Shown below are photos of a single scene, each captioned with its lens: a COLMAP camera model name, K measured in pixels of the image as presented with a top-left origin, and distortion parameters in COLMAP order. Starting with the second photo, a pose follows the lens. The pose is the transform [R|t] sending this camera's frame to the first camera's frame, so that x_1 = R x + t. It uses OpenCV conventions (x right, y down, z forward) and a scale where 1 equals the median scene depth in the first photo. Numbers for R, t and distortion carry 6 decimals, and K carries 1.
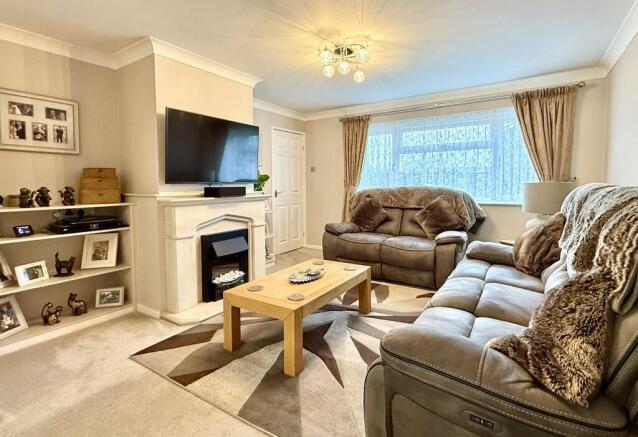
lens RADIAL K [[315.6, 0, 317.5], [0, 315.6, 200.7], [0, 0, 1]] dist [-0.000784, -0.000251]
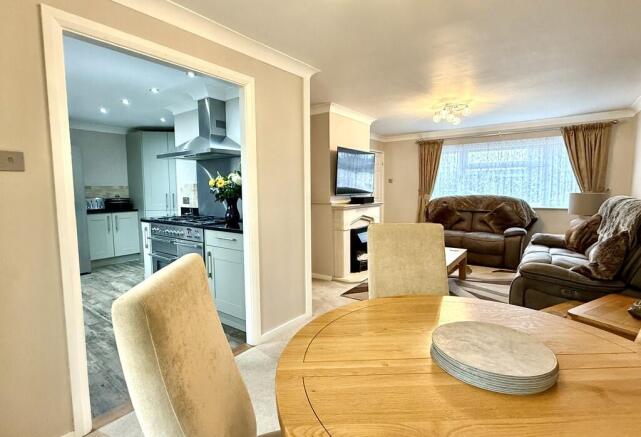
lens RADIAL K [[314.6, 0, 320.5], [0, 314.6, 217.2], [0, 0, 1]] dist [-0.002284, -0.000110]
pose [[0.998649, 0.001215, -0.051940, -0.365919], [0.000816, 0.999236, 0.039062, -0.005349], [0.051948, -0.039051, 0.997886, -0.437832]]
